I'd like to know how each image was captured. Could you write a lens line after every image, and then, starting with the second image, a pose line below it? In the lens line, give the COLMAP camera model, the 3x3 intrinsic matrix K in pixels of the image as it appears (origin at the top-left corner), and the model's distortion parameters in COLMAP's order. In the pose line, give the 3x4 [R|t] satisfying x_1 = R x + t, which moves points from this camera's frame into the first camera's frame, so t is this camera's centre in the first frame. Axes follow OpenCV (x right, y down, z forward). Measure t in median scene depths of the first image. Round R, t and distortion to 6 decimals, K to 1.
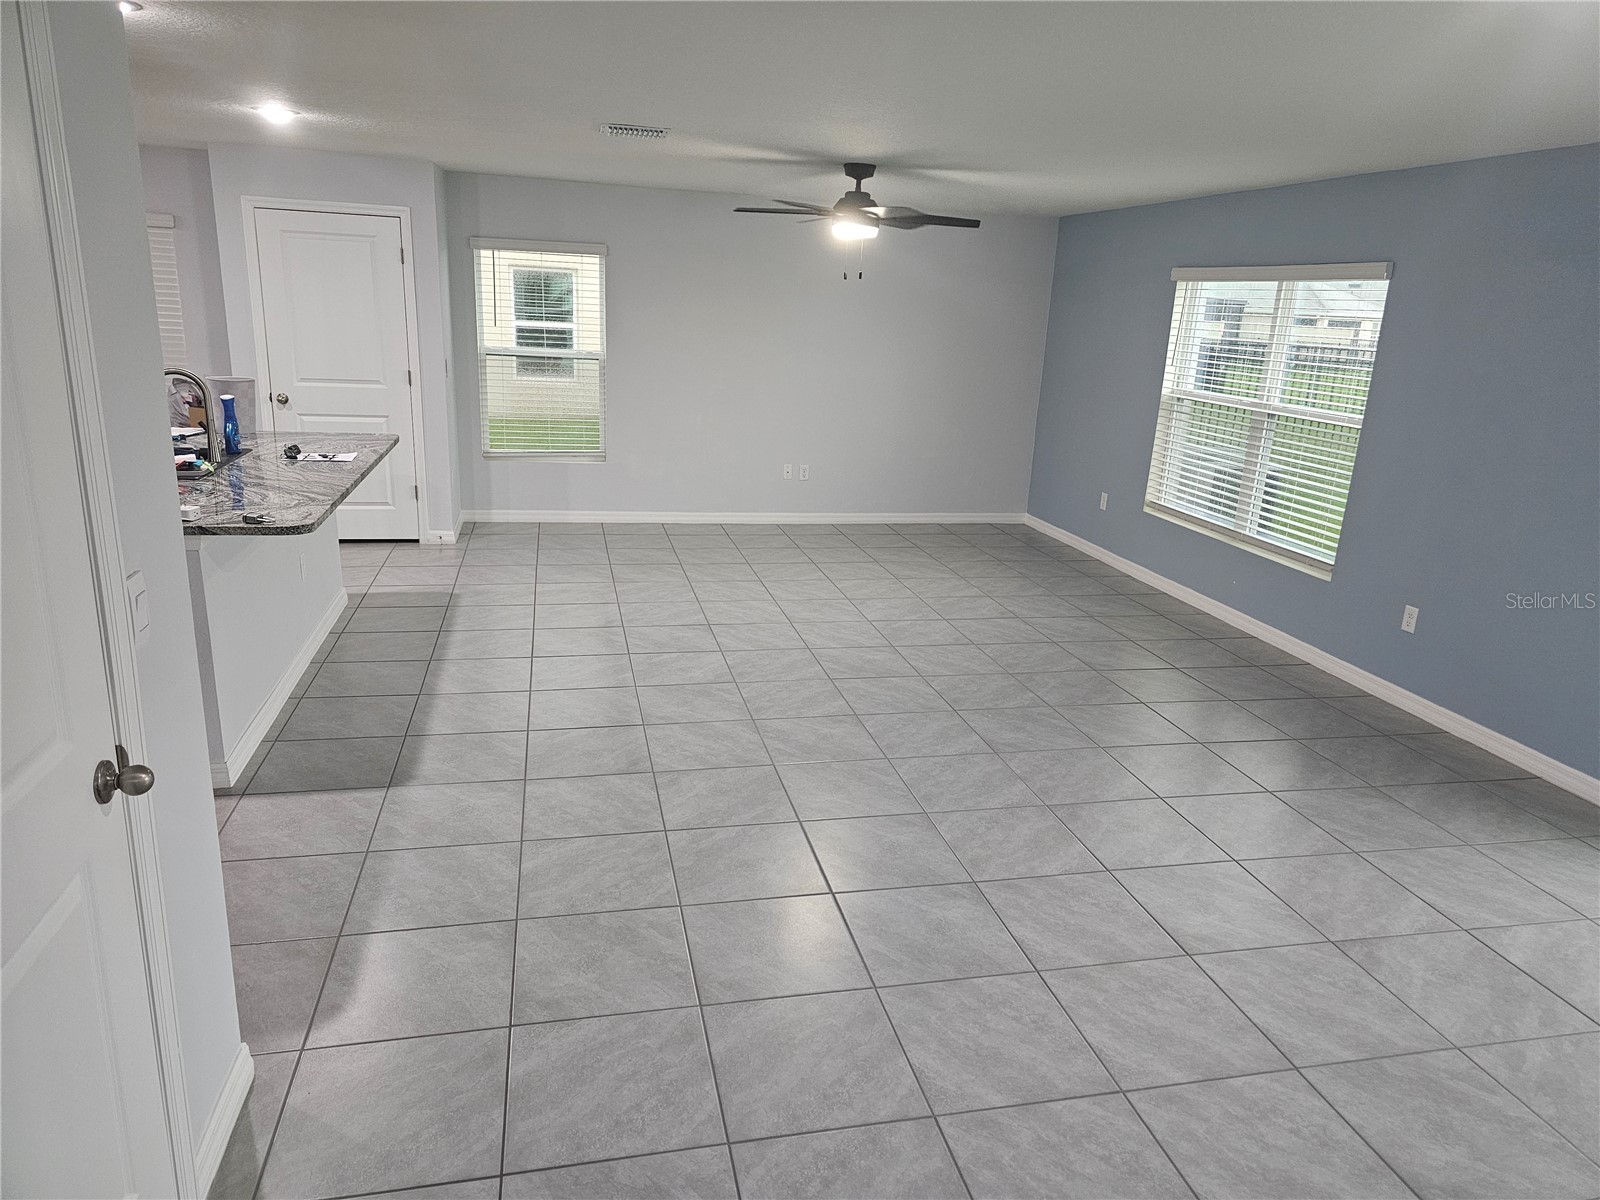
lens RADIAL K [[1061.0, 0, 805.3], [0, 1061.0, 599.7], [0, 0, 1]] dist [0.070169, -0.049273]
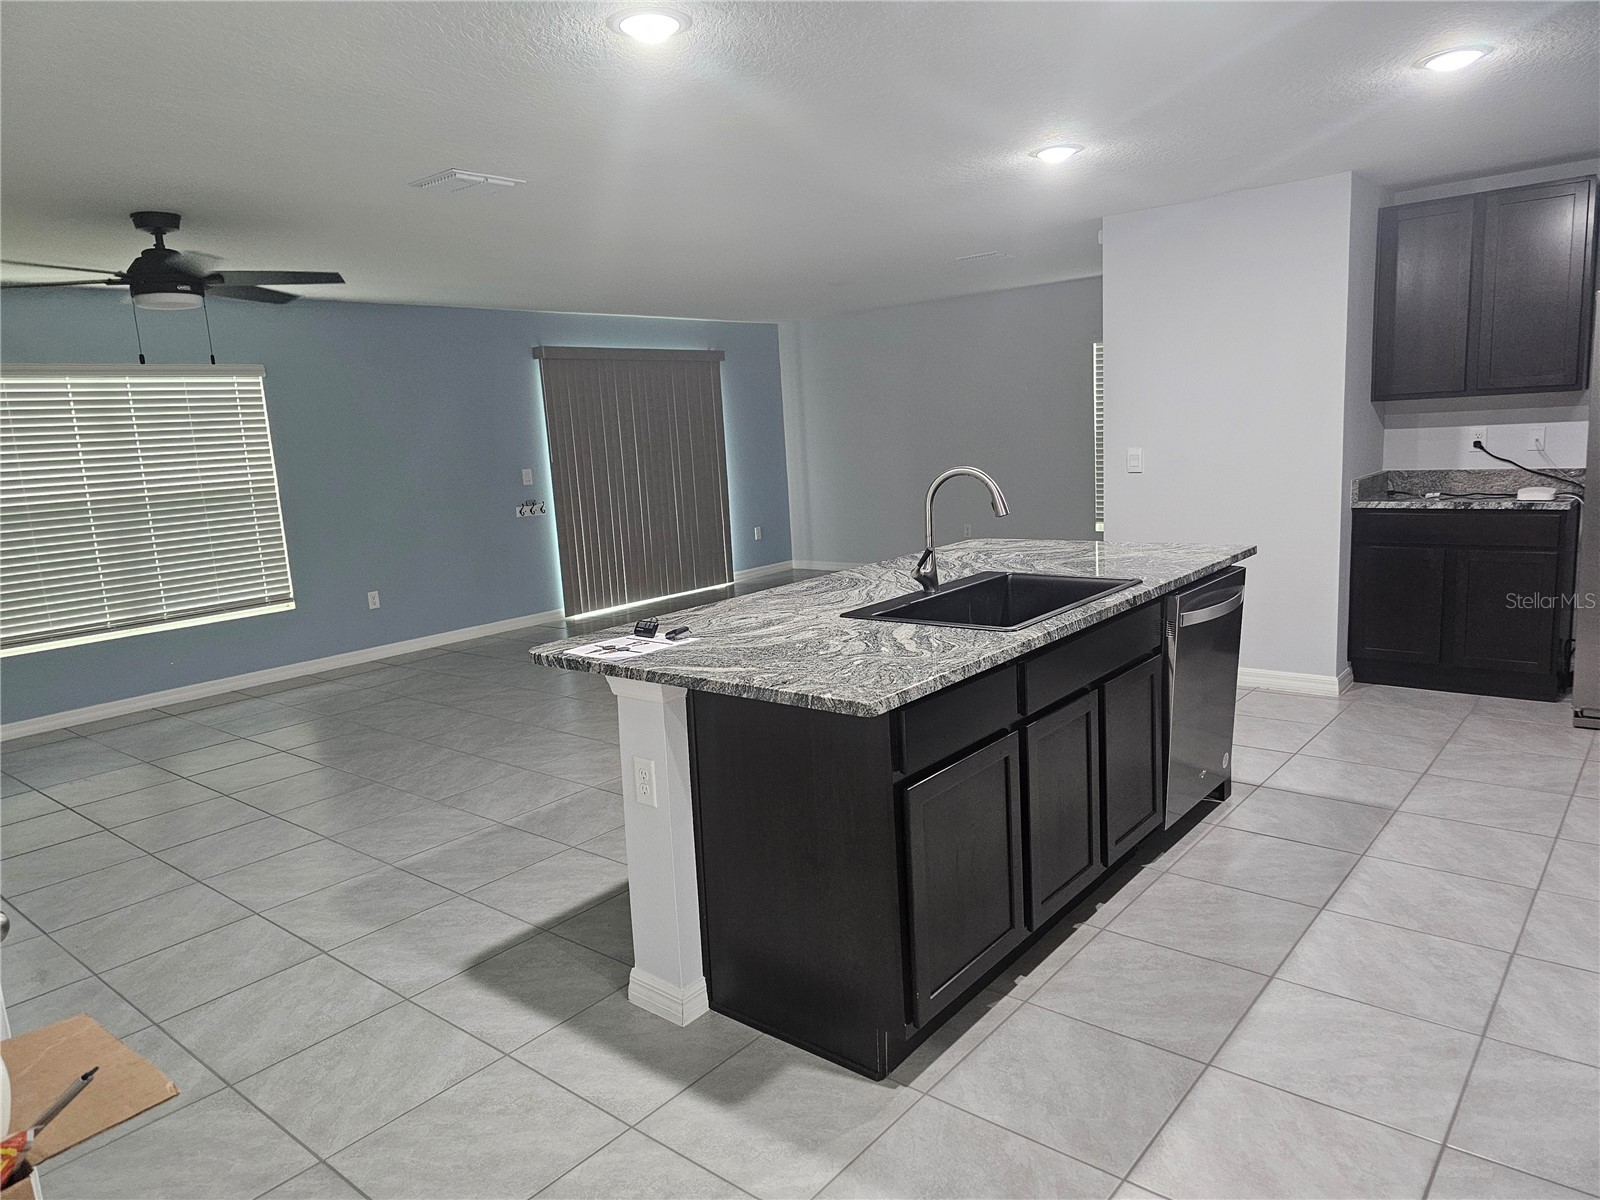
lens RADIAL K [[1074.6, 0, 800.0], [0, 1074.6, 600.0], [0, 0, 1]] dist [0.096340, -0.119676]
pose [[-0.602744, -0.144294, 0.784779, -1.011800], [0.244657, 0.902722, 0.353887, -0.383874], [-0.759501, 0.405305, -0.508808, 1.368272]]
